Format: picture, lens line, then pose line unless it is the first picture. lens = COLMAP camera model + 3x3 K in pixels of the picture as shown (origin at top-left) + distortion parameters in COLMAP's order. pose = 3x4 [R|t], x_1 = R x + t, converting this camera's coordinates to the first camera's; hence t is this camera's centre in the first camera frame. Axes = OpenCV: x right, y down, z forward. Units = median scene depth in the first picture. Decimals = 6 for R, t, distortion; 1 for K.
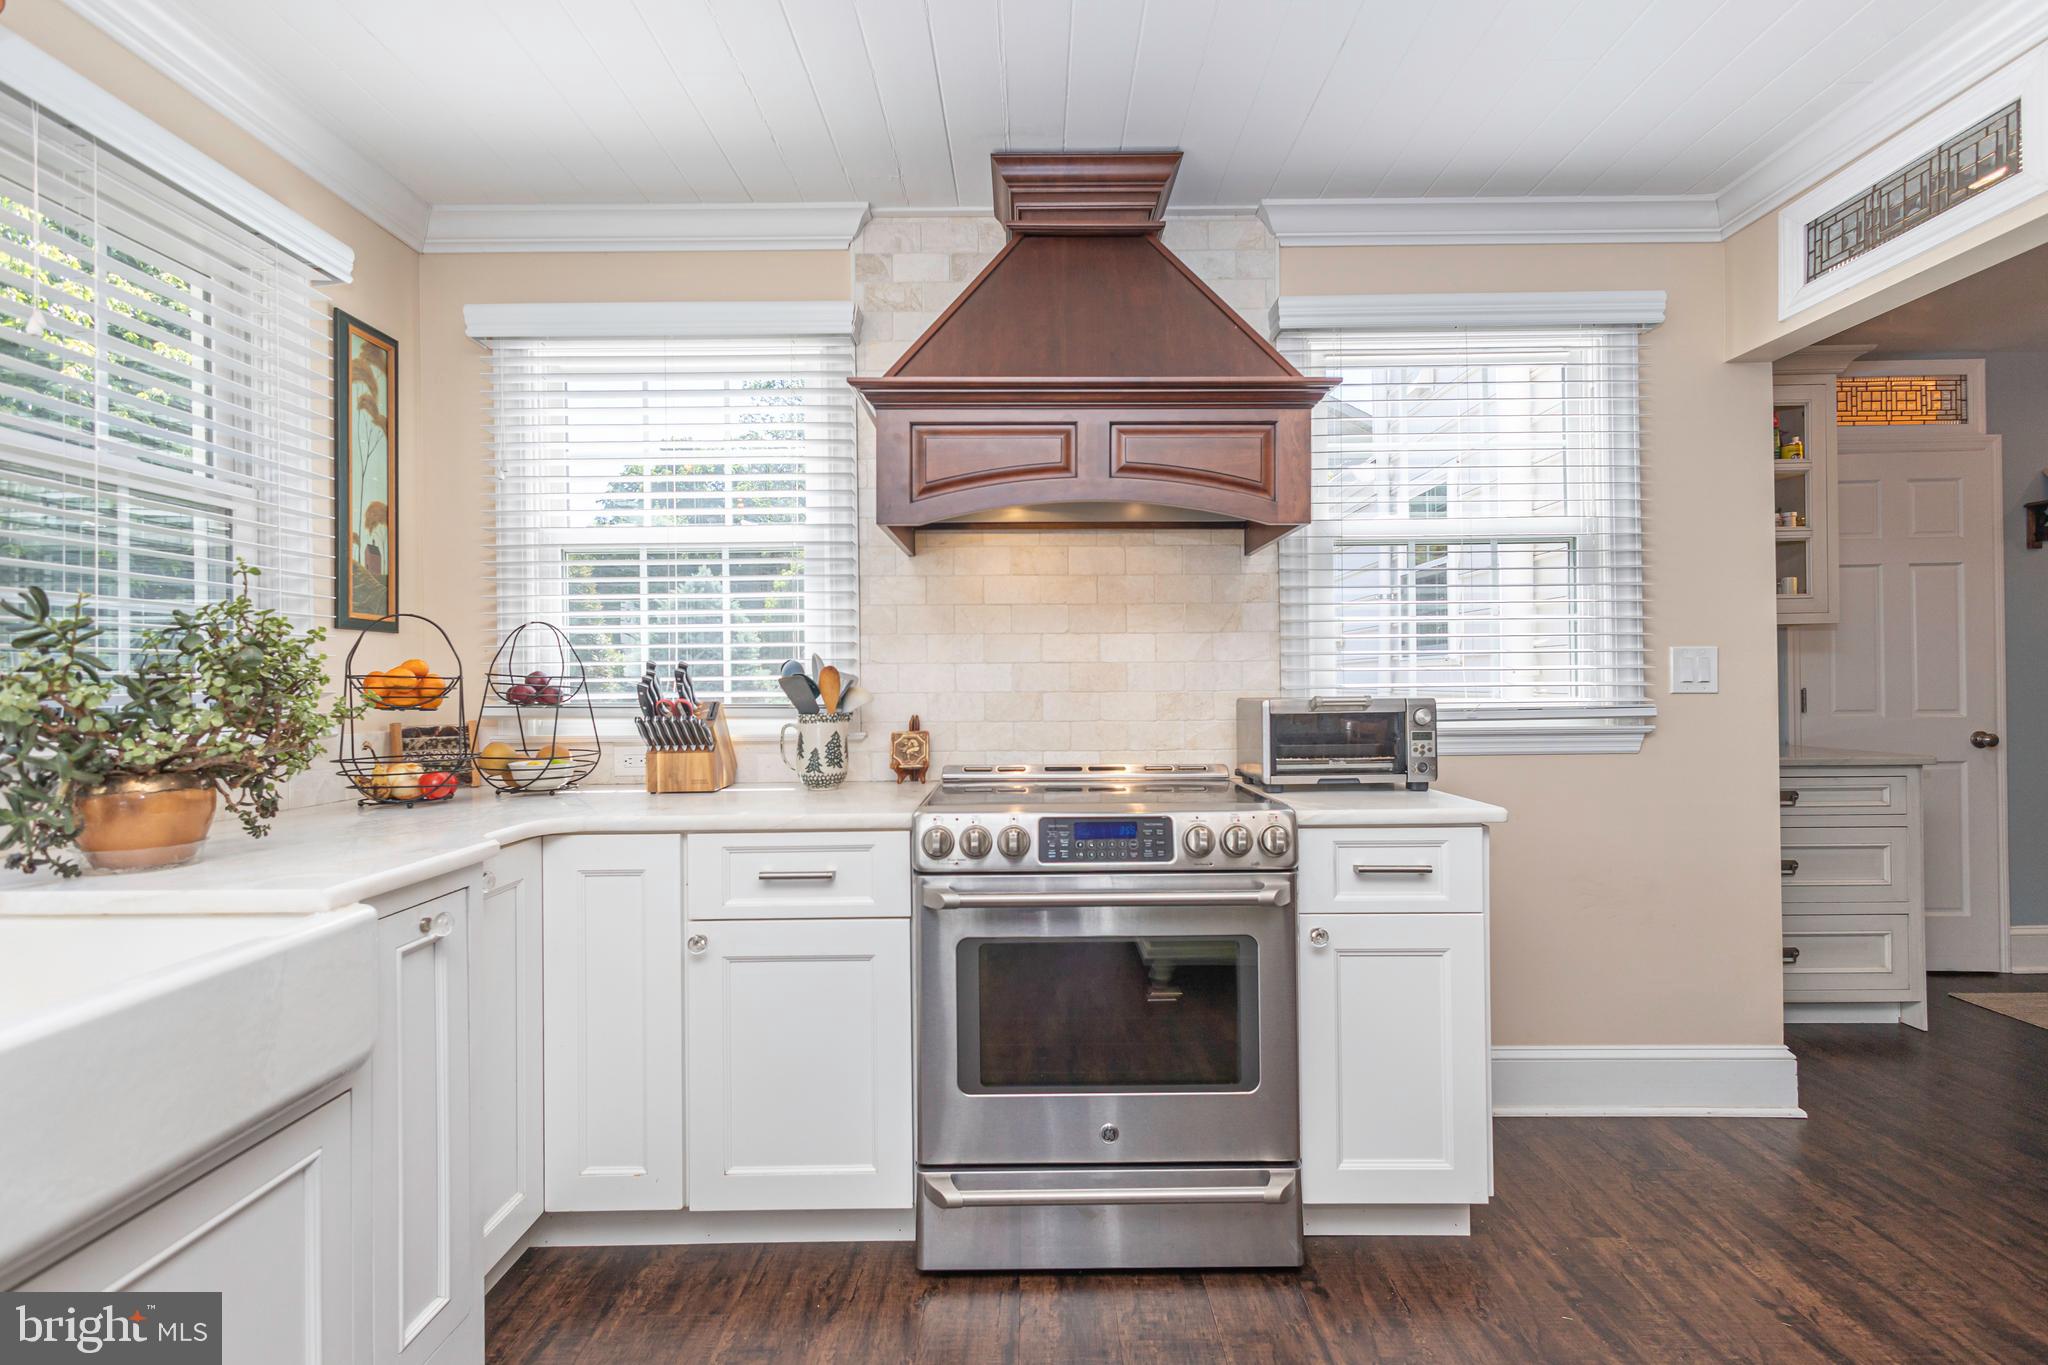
lens RADIAL K [[948.9, 0, 1016.7], [0, 948.9, 681.6], [0, 0, 1]] dist [0.007107, -0.000840]
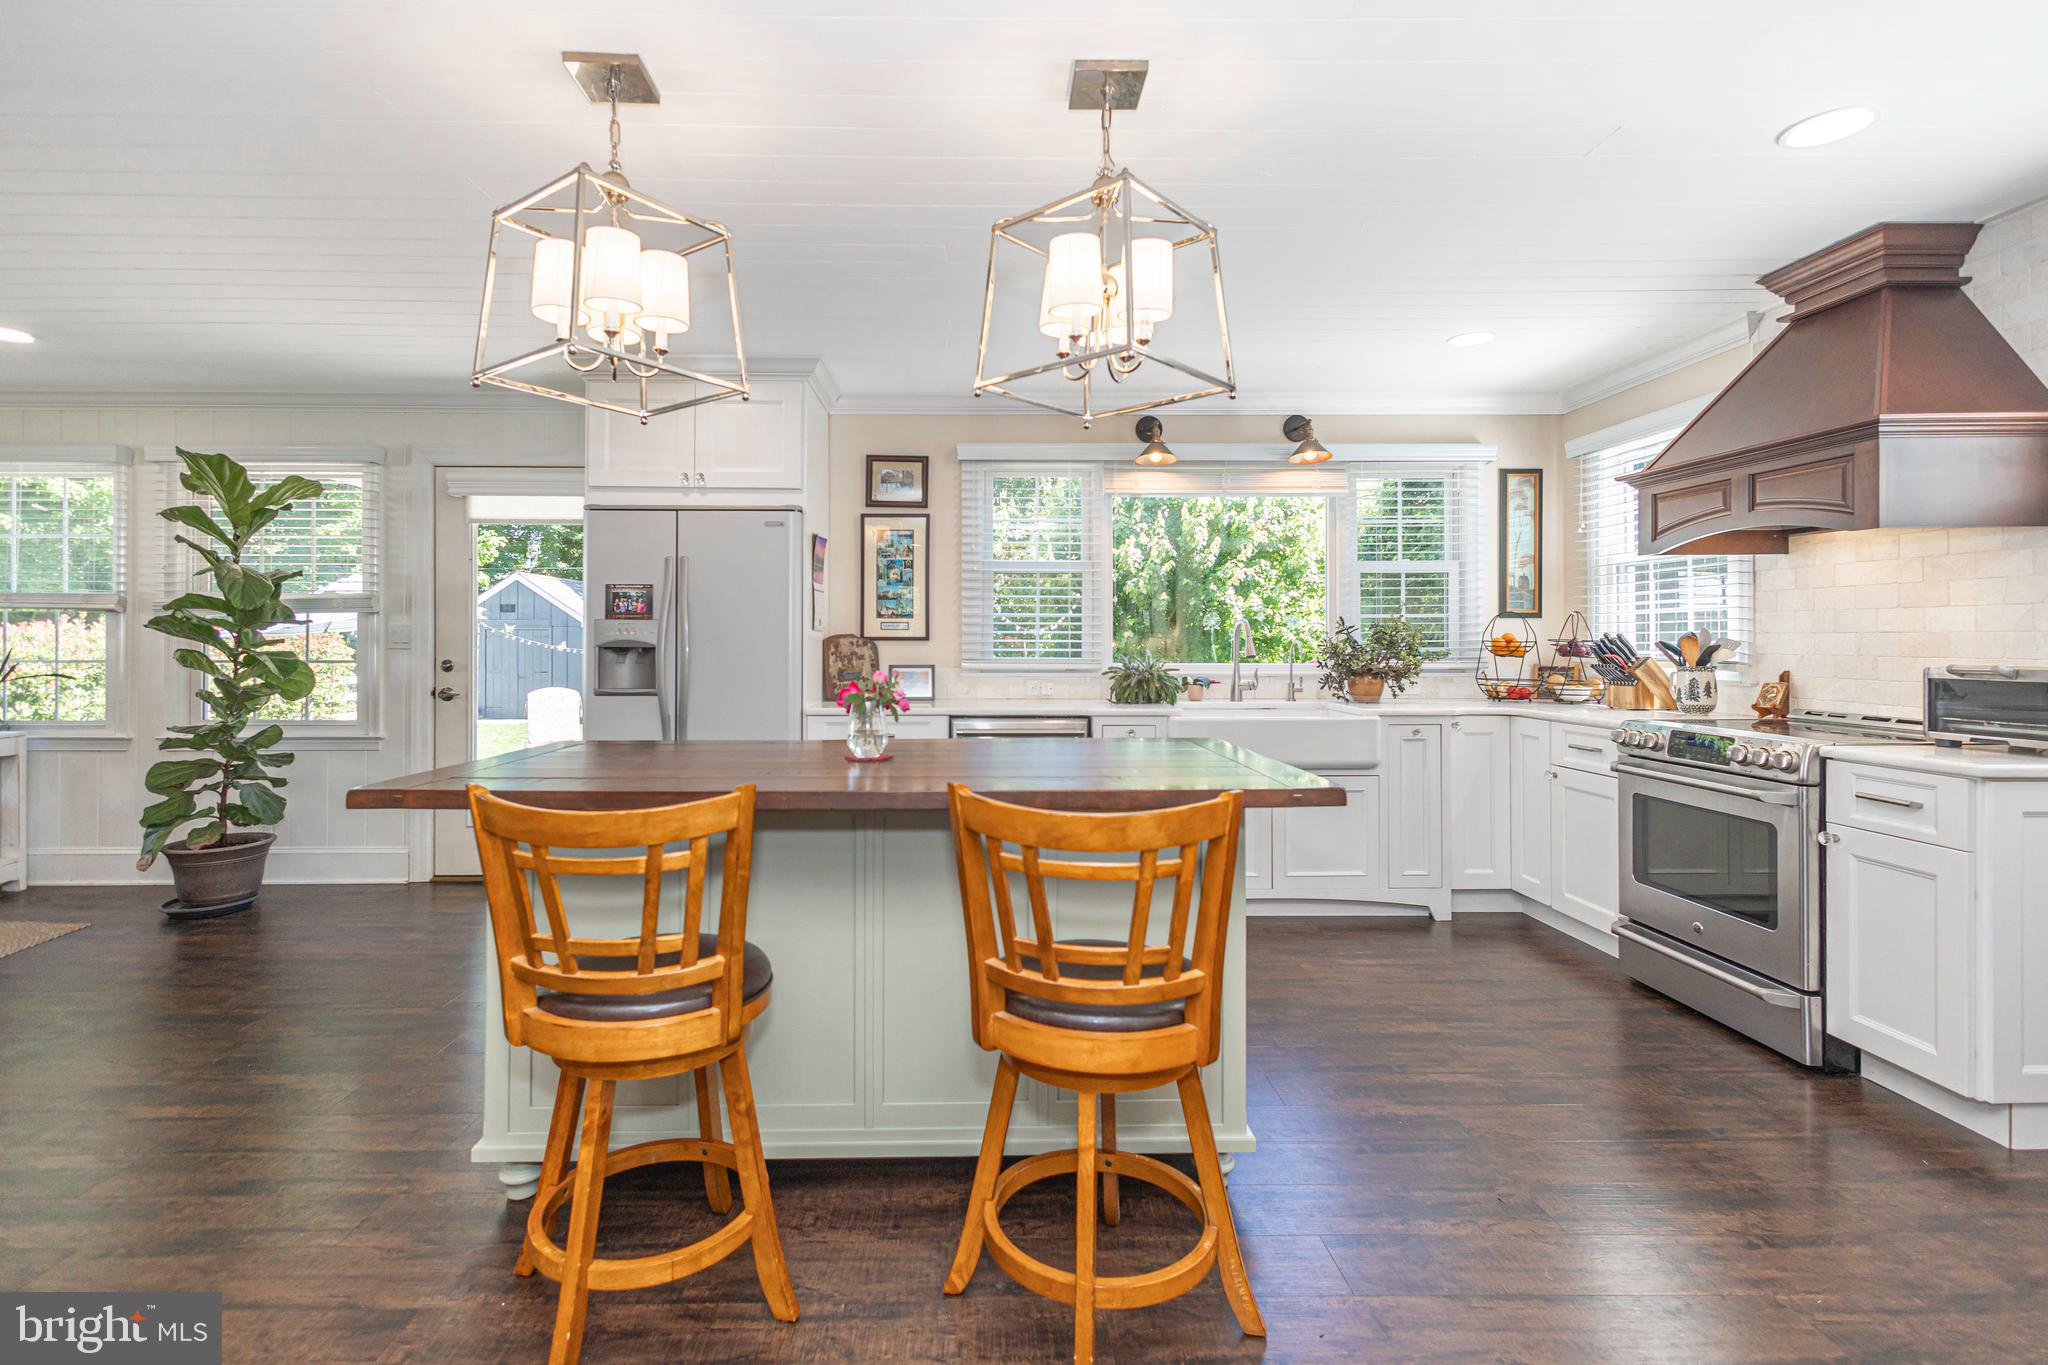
lens RADIAL K [[948.9, 0, 994.2], [0, 948.9, 636.7], [0, 0, 1]] dist [0.007107, -0.000840]
pose [[0.024245, 0.003422, -0.999700, 1.407603], [0.004416, 0.999984, 0.003530, -0.026758], [0.999696, -0.004501, 0.024230, -0.195998]]
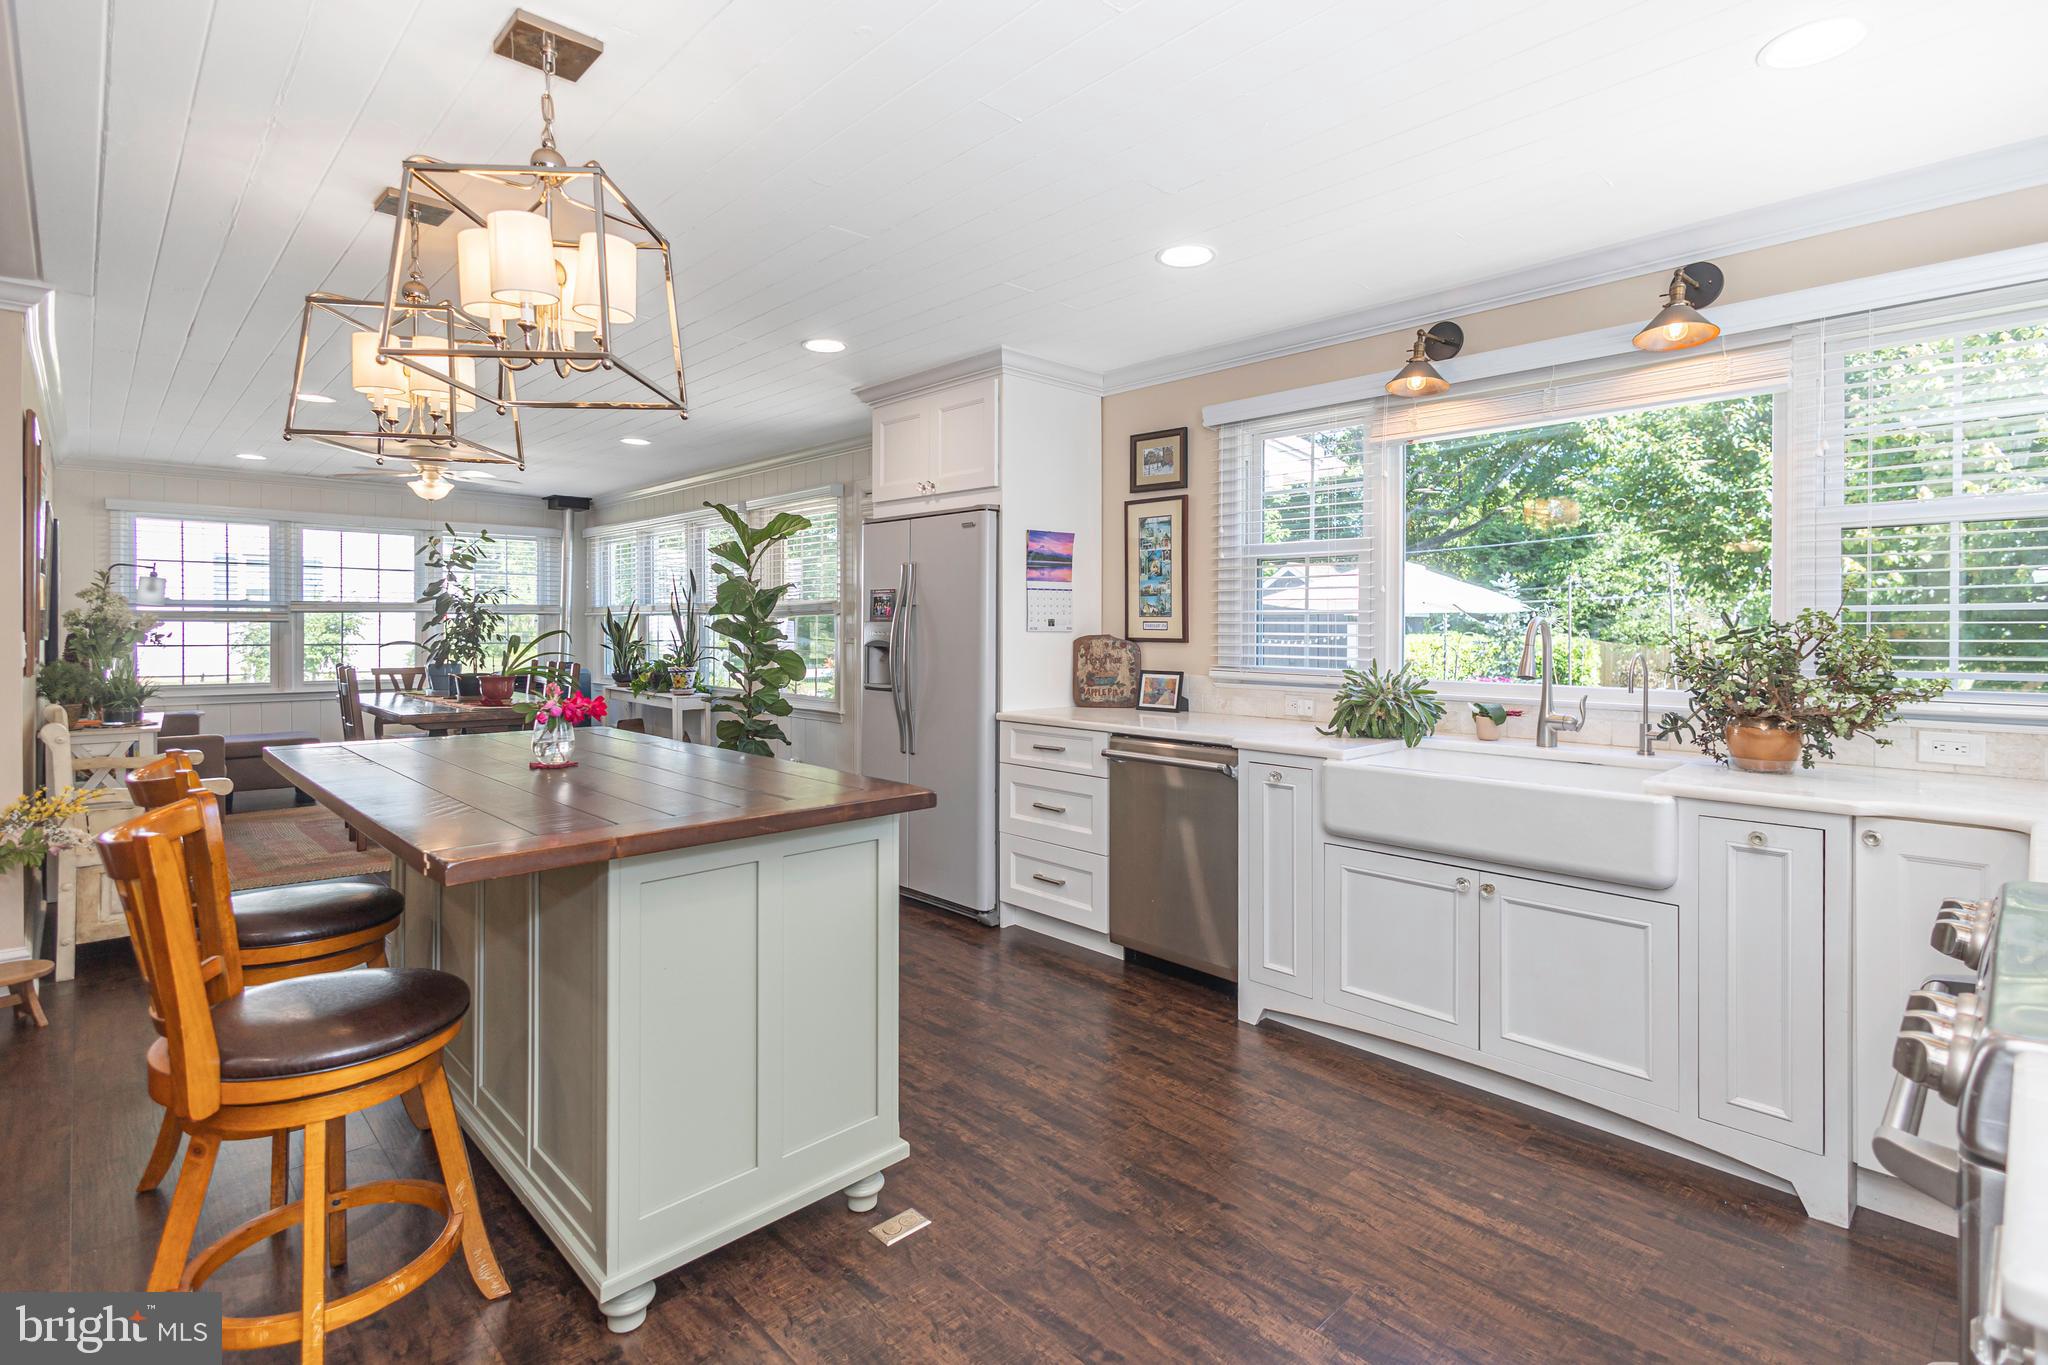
lens RADIAL K [[948.9, 0, 1060.1], [0, 948.9, 654.3], [0, 0, 1]] dist [0.007107, -0.000840]
pose [[-0.689501, 0.027075, -0.723778, 0.762299], [0.005120, 0.999458, 0.032510, -0.050201], [0.724266, 0.018709, -0.689266, 0.808290]]
